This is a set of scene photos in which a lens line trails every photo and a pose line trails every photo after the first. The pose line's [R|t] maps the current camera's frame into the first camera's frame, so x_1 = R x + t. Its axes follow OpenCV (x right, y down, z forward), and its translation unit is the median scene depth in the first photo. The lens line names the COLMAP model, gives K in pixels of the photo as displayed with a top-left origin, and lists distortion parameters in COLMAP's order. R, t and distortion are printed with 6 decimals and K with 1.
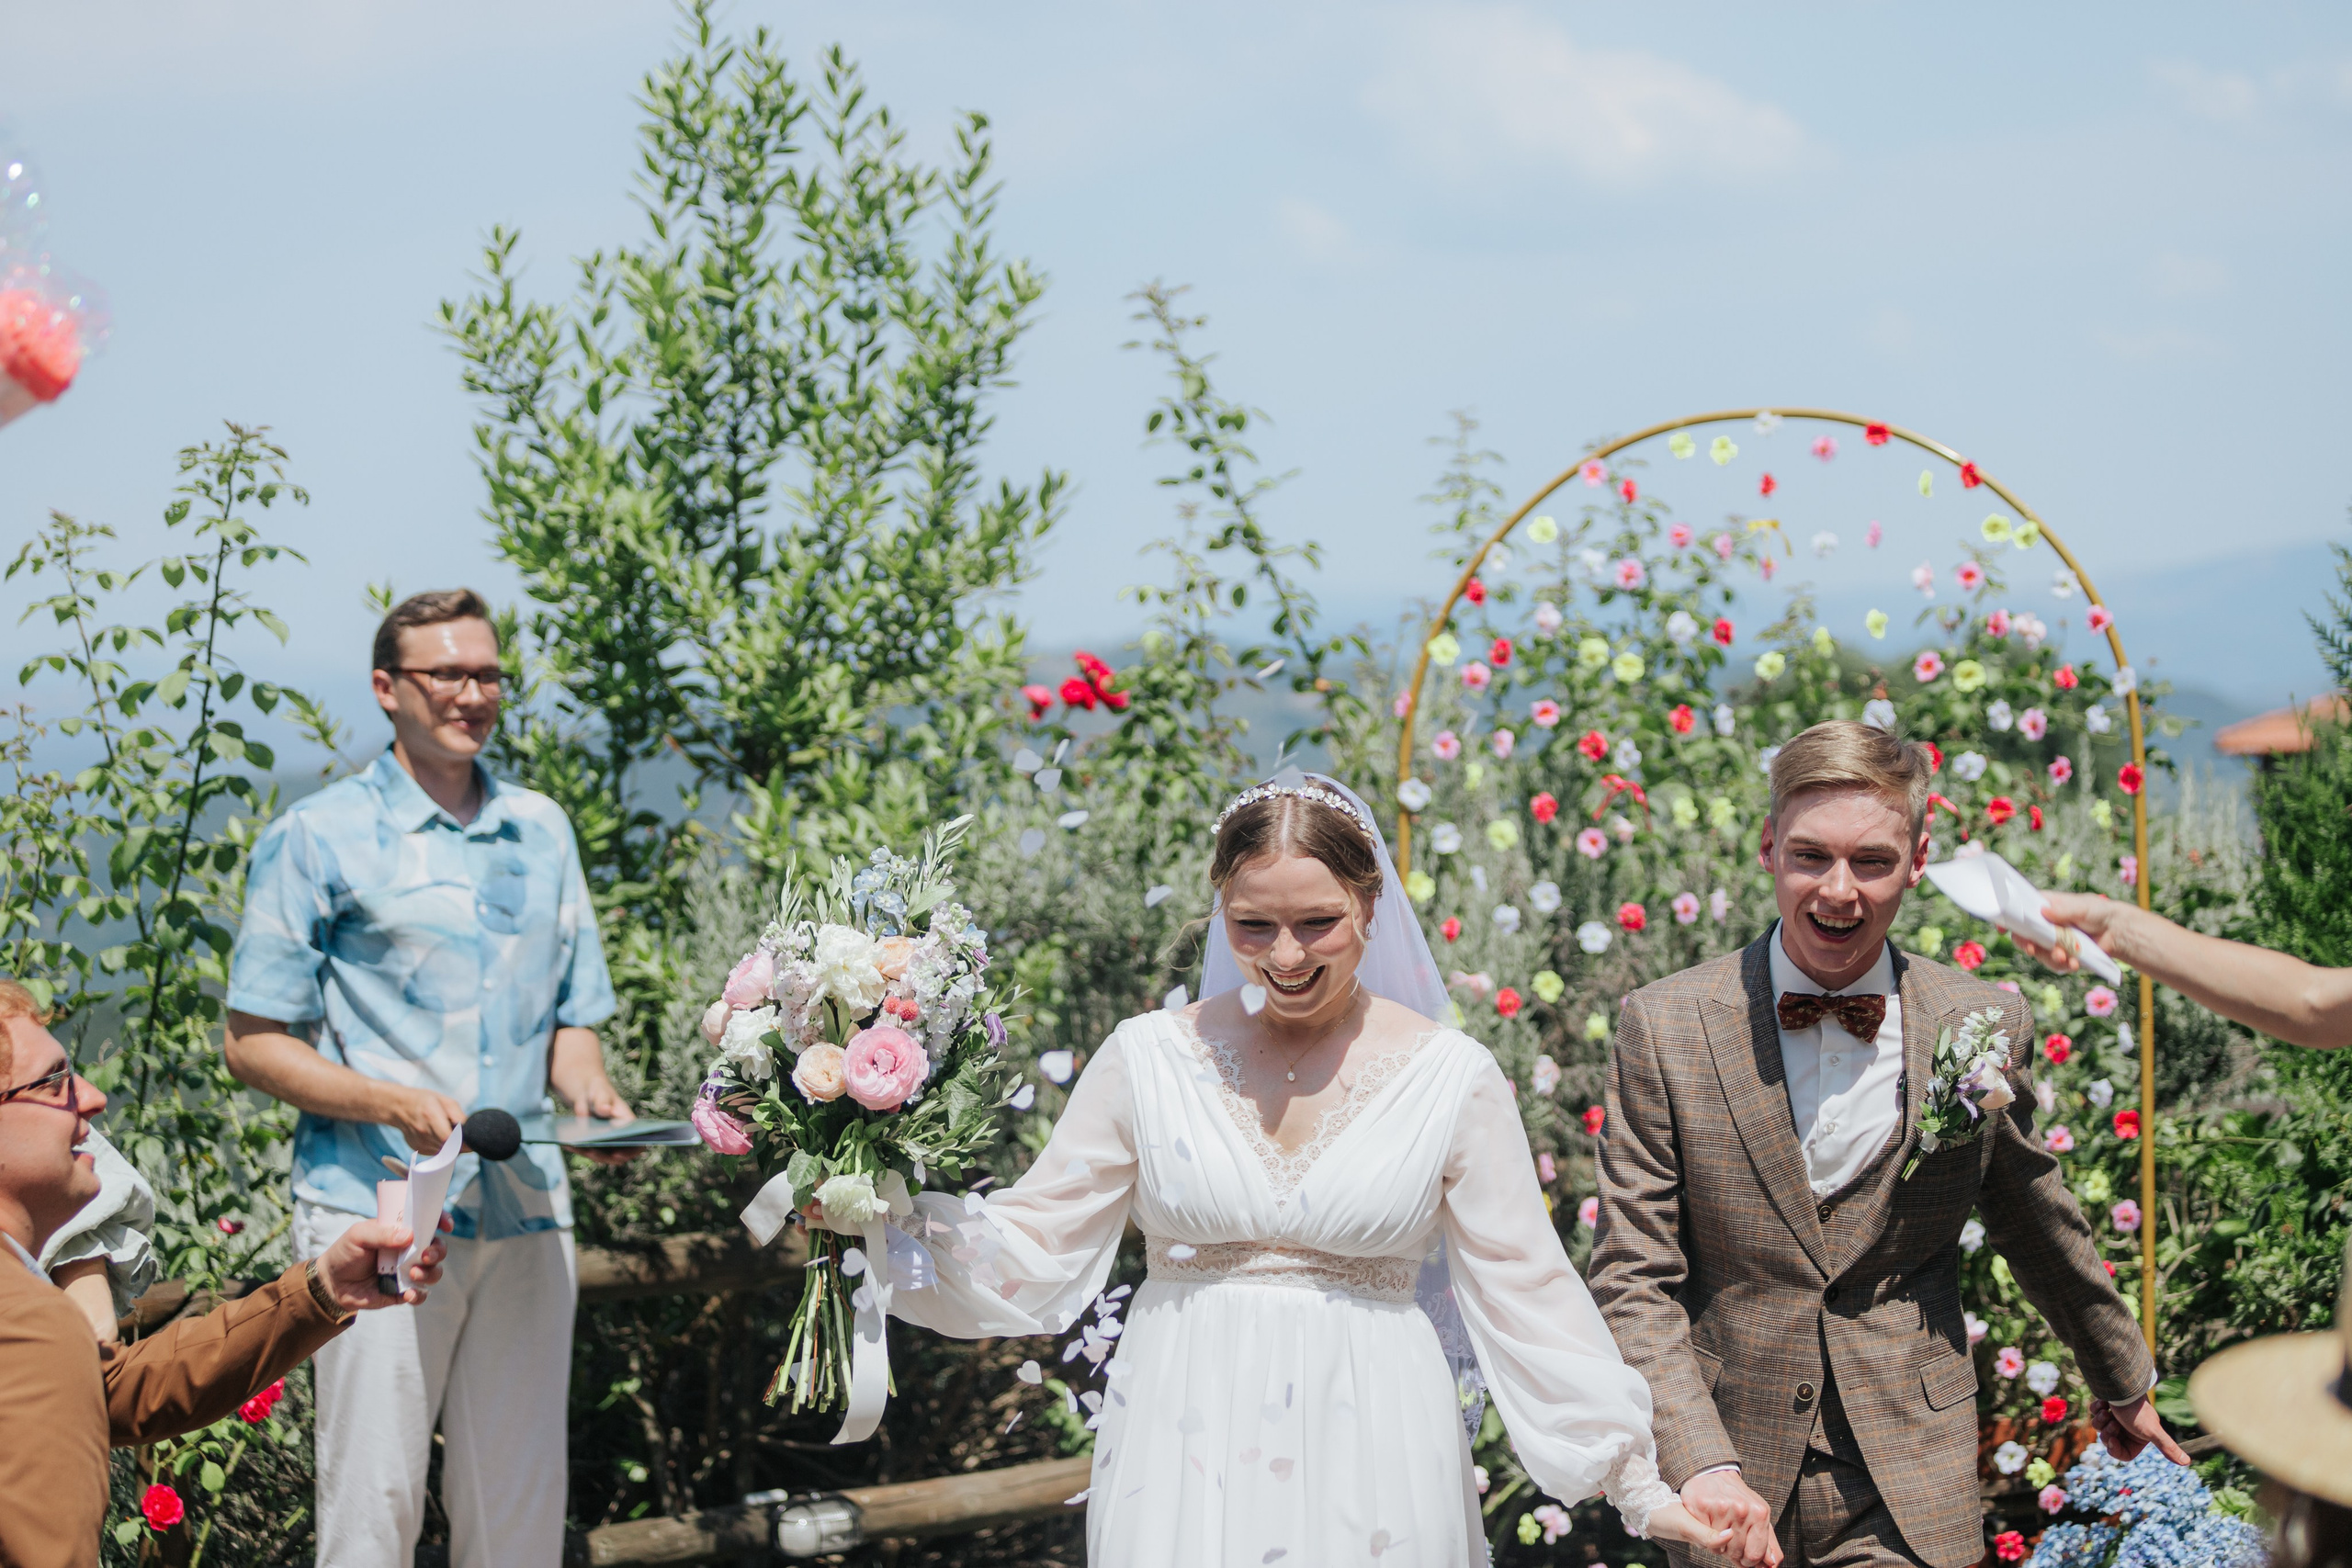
lens RADIAL K [[4733.8, 0, 1176.0], [0, 4733.8, 784.0], [0, 0, 1]] dist [0.071327, 0.194301]
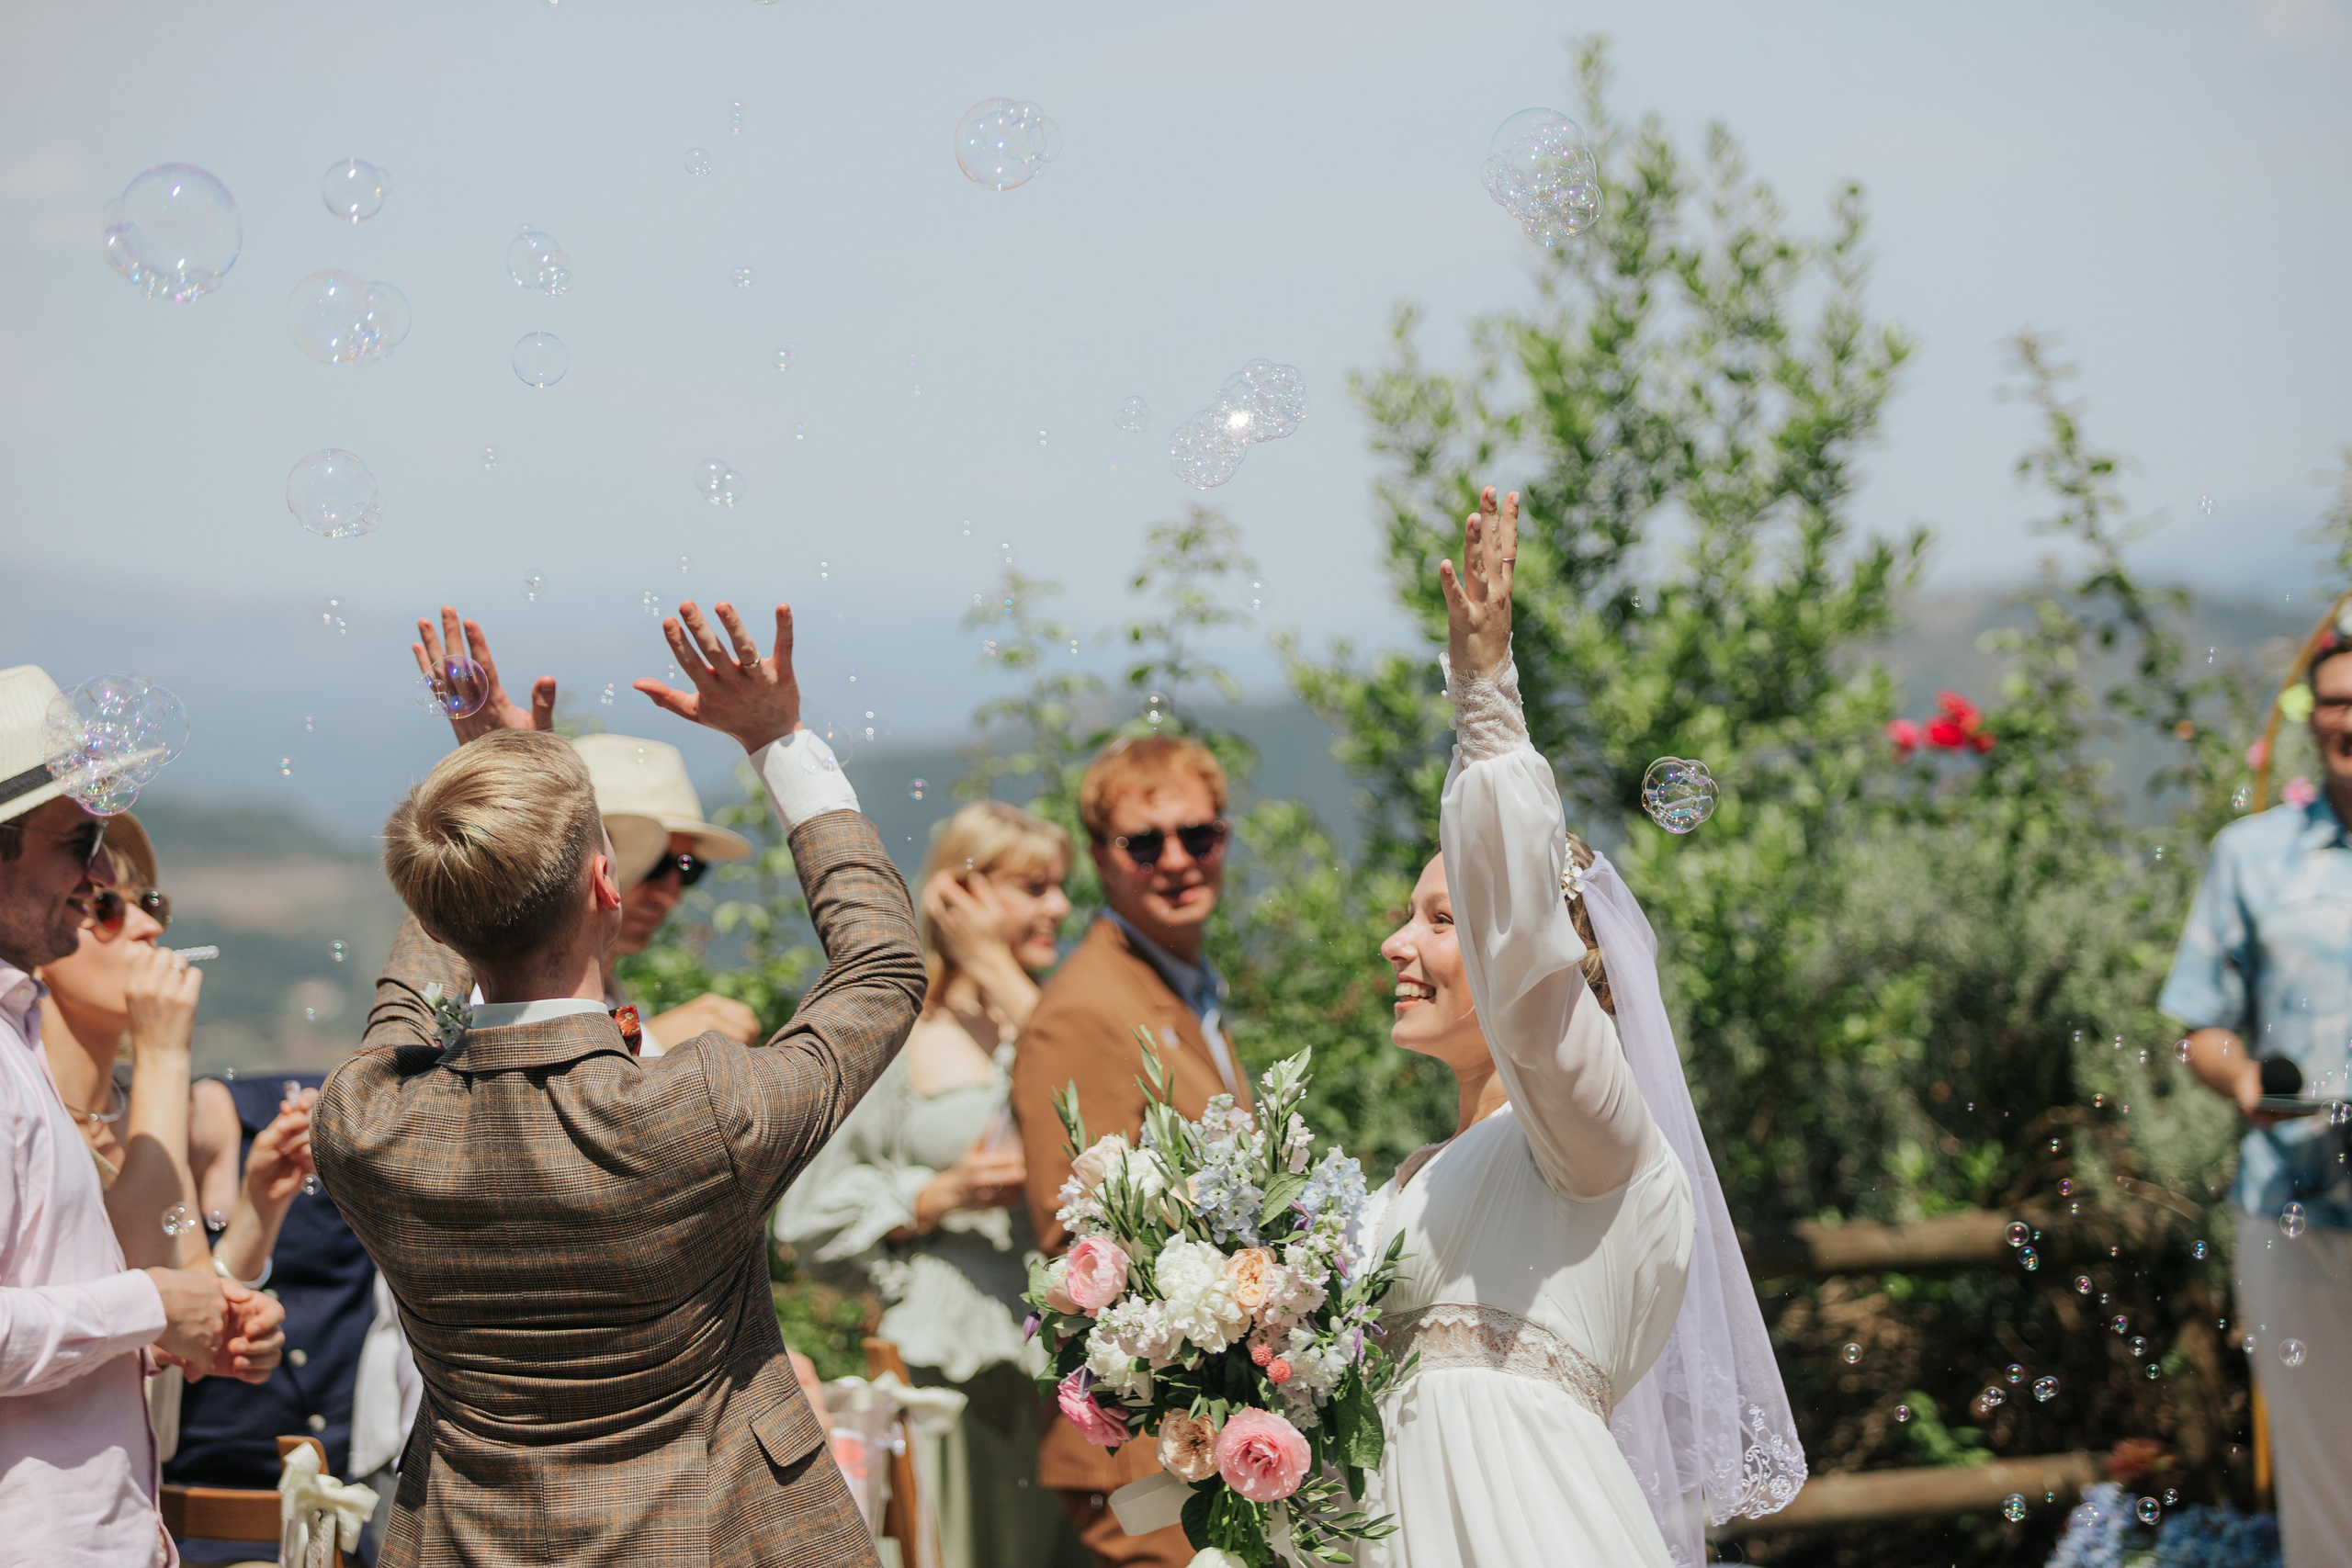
lens RADIAL K [[6517.9, 0, 1176.0], [0, 6517.9, 784.0], [0, 0, 1]] dist [0.356252, 0.091911]
pose [[0.989779, 0.007106, -0.142436, 0.017963], [-0.007354, 0.999972, -0.001217, -0.005468], [0.142423, 0.002252, 0.989803, -0.465605]]
